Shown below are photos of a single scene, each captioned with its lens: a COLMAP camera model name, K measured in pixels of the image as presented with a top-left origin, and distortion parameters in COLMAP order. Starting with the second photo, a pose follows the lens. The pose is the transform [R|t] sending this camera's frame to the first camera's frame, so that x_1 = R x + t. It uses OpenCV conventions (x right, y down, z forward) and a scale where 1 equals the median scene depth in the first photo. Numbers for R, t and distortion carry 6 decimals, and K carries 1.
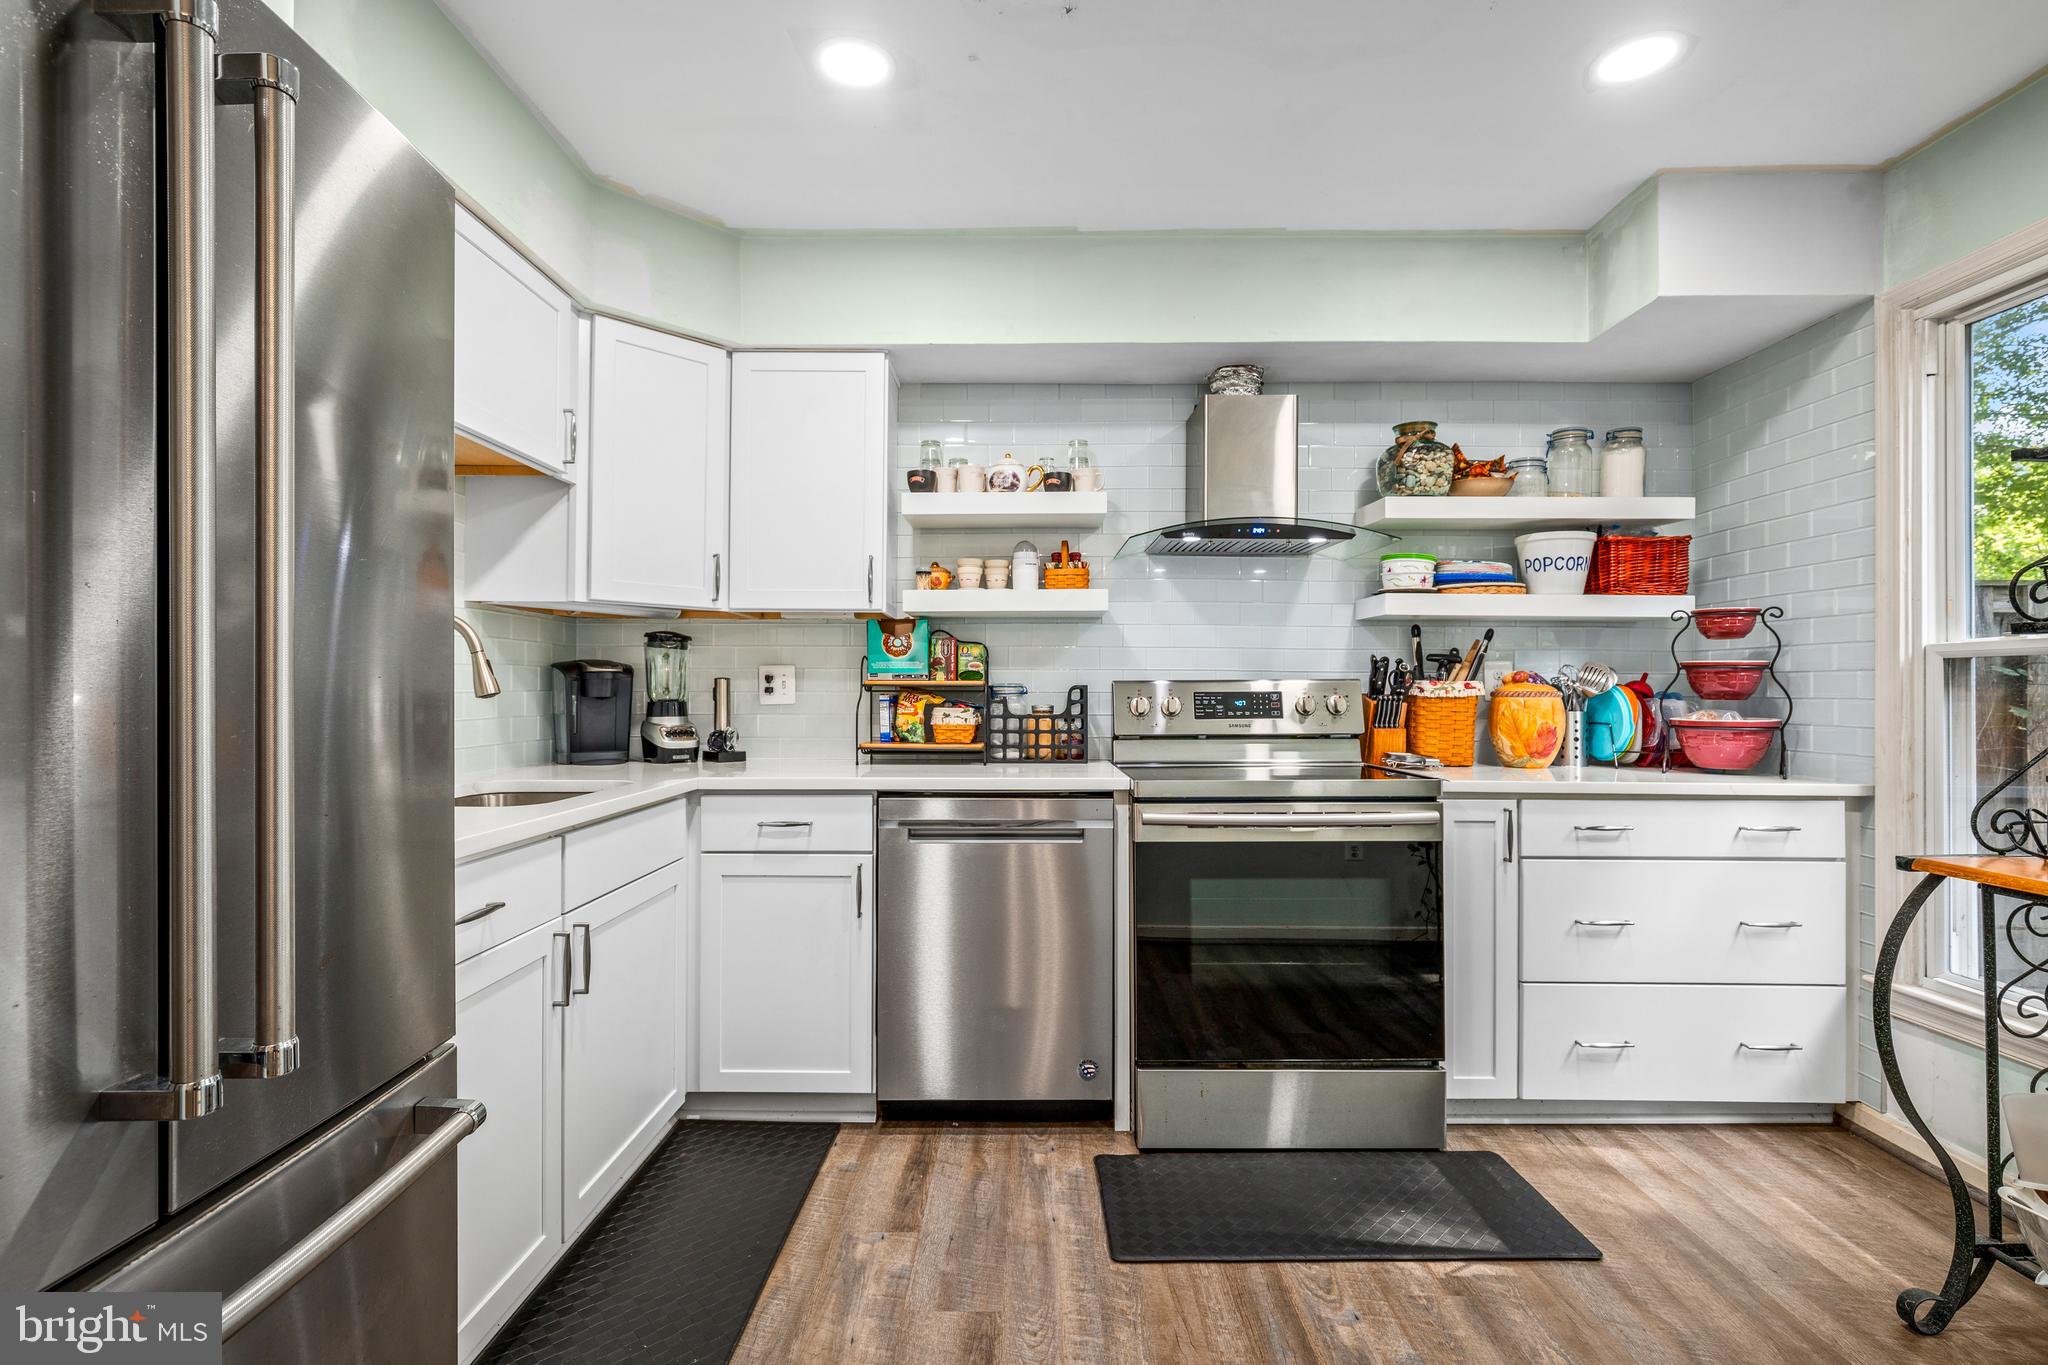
lens RADIAL K [[930.0, 0, 1005.9], [0, 930.0, 674.1], [0, 0, 1]] dist [-0.017896, 0.005756]
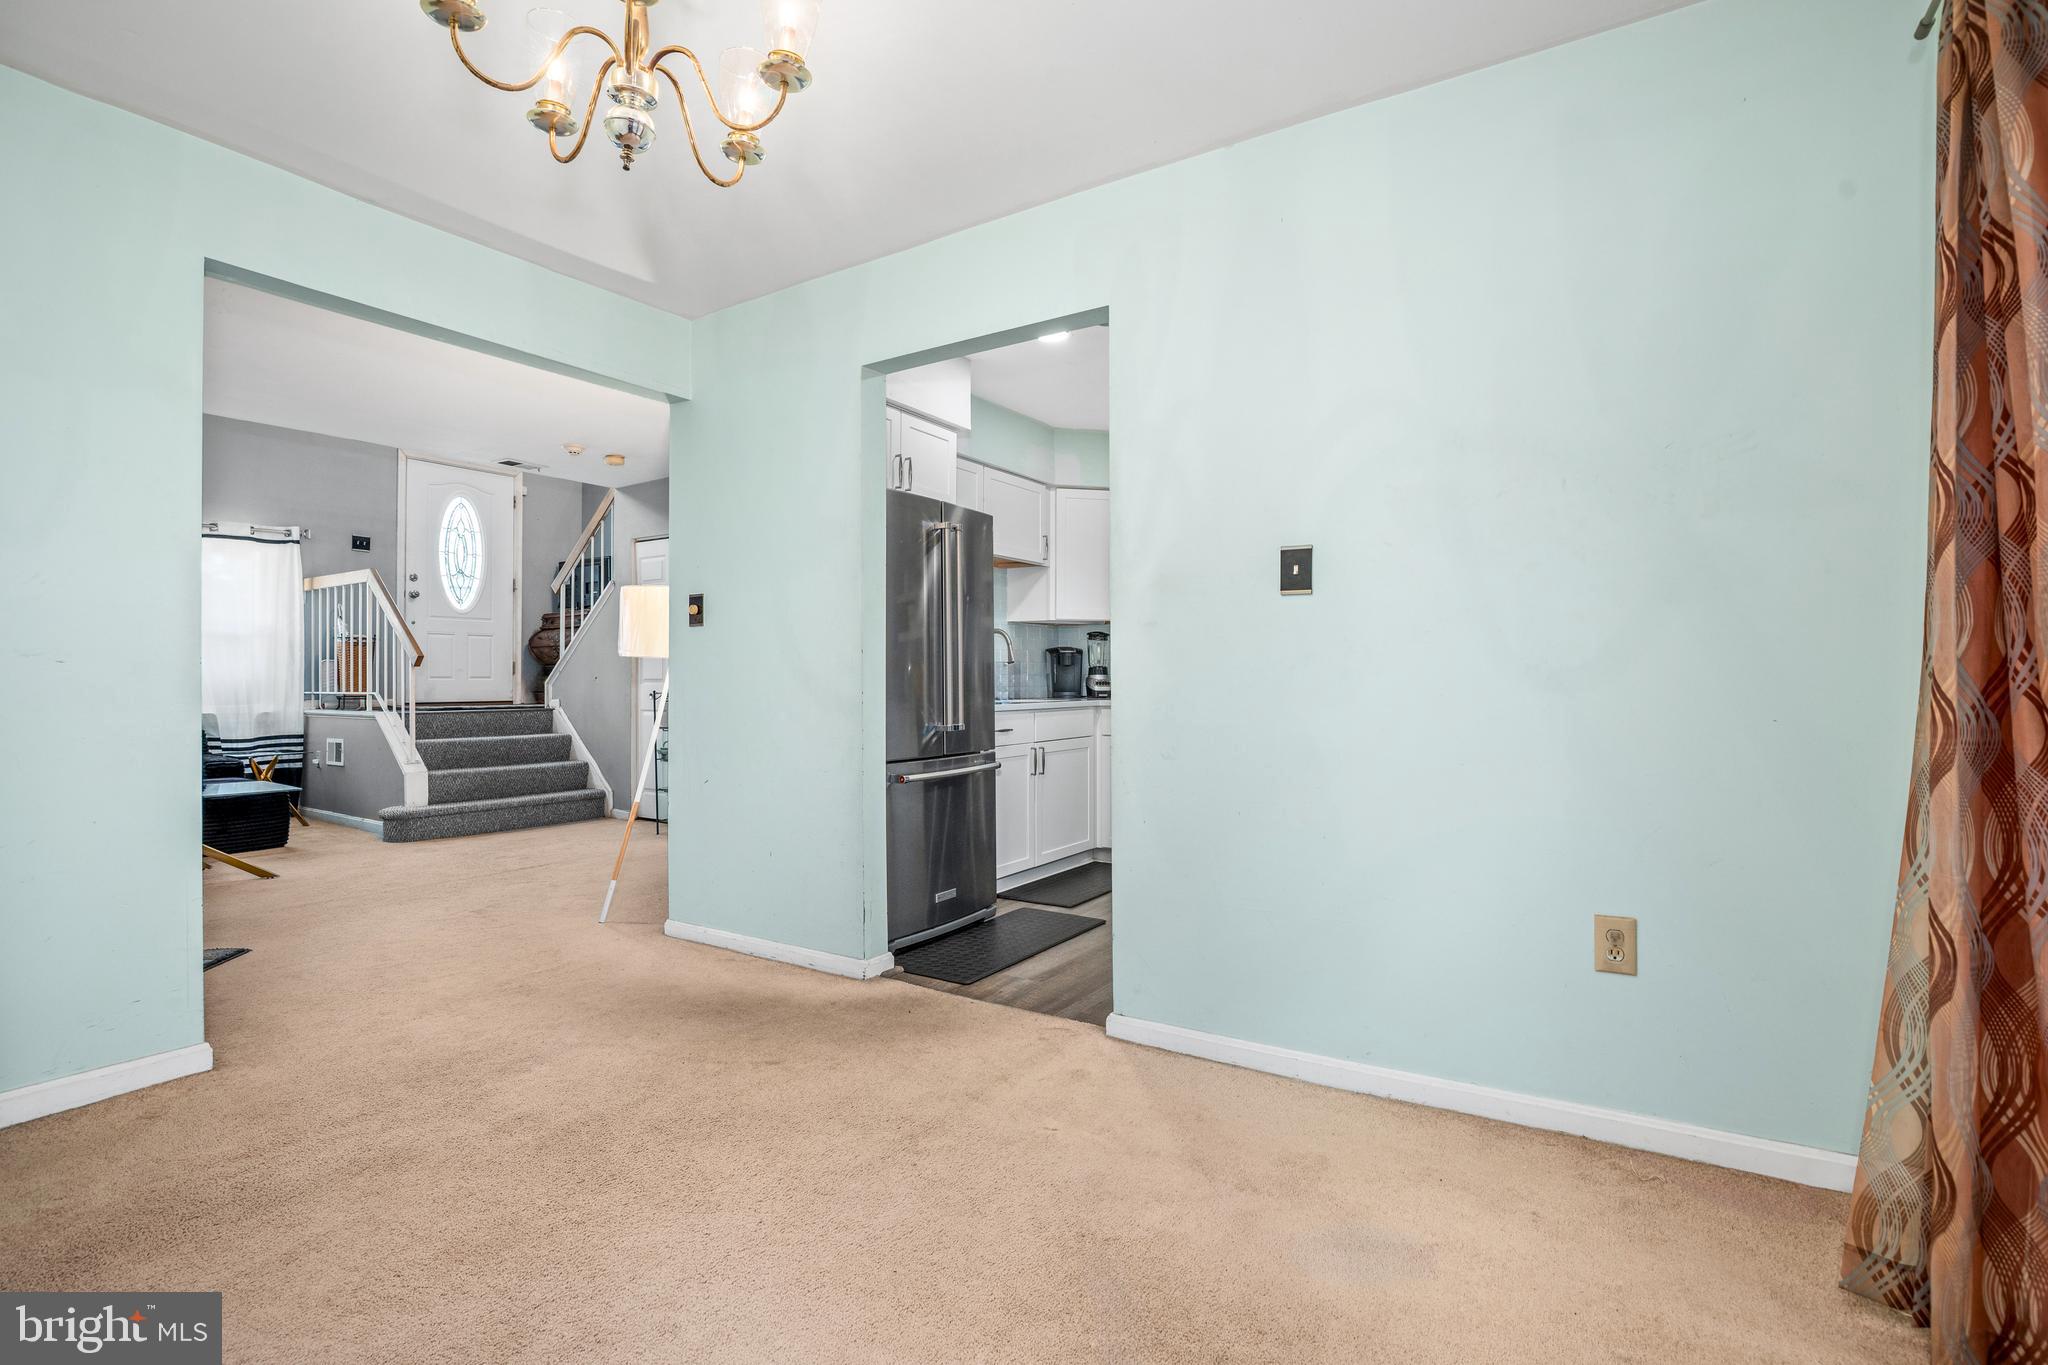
lens RADIAL K [[930.0, 0, 1025.0], [0, 930.0, 676.5], [0, 0, 1]] dist [-0.017896, 0.005756]
pose [[0.856923, -0.003034, -0.515435, 0.575150], [0.009468, 0.999907, 0.009856, 0.030321], [0.515357, -0.013326, 0.856872, -0.852208]]
